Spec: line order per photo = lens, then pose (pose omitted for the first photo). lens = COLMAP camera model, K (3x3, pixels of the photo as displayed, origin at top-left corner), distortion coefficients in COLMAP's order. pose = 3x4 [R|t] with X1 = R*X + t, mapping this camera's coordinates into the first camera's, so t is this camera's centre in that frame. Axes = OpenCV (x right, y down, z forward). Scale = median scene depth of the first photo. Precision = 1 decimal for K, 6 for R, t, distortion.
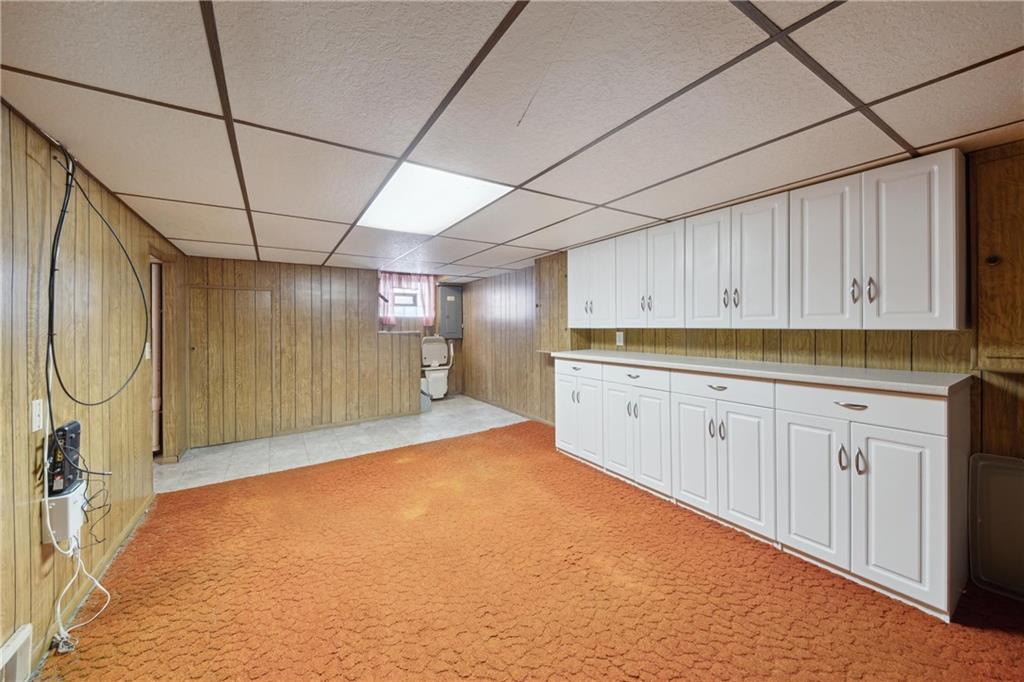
lens RADIAL K [[379.9, 0, 513.4], [0, 379.9, 327.0], [0, 0, 1]] dist [-0.000193, -0.000052]
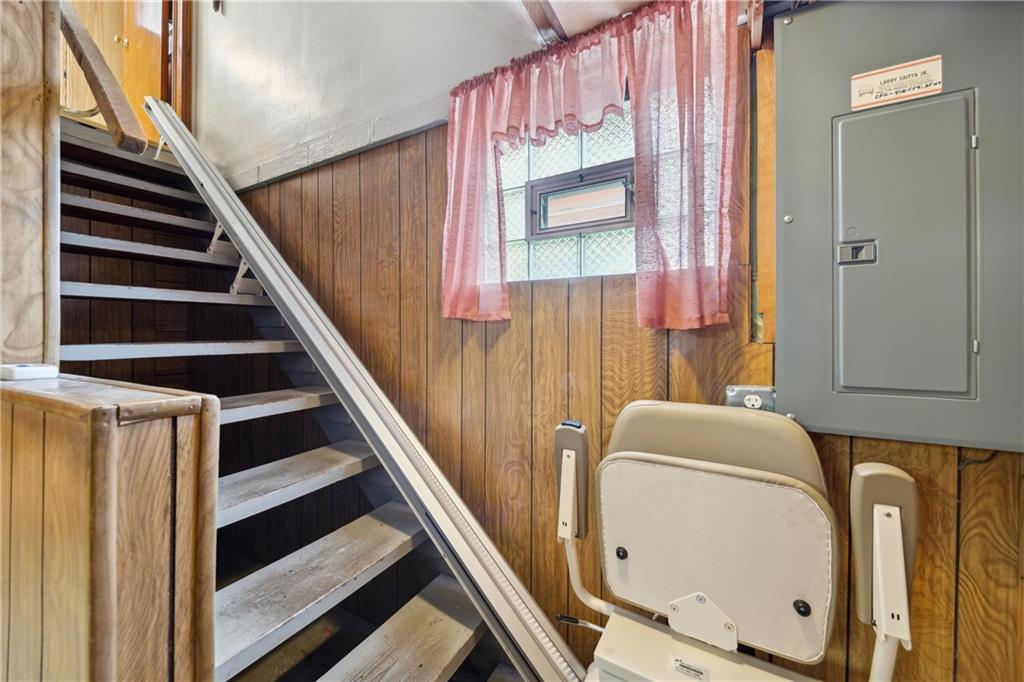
lens RADIAL K [[379.9, 0, 513.4], [0, 379.9, 327.0], [0, 0, 1]] dist [-0.000193, -0.000052]
pose [[0.481759, 0.004441, -0.876292, -0.121641], [-0.003352, 0.999989, 0.003225, -0.004214], [0.876297, 0.001384, 0.481769, 0.860773]]
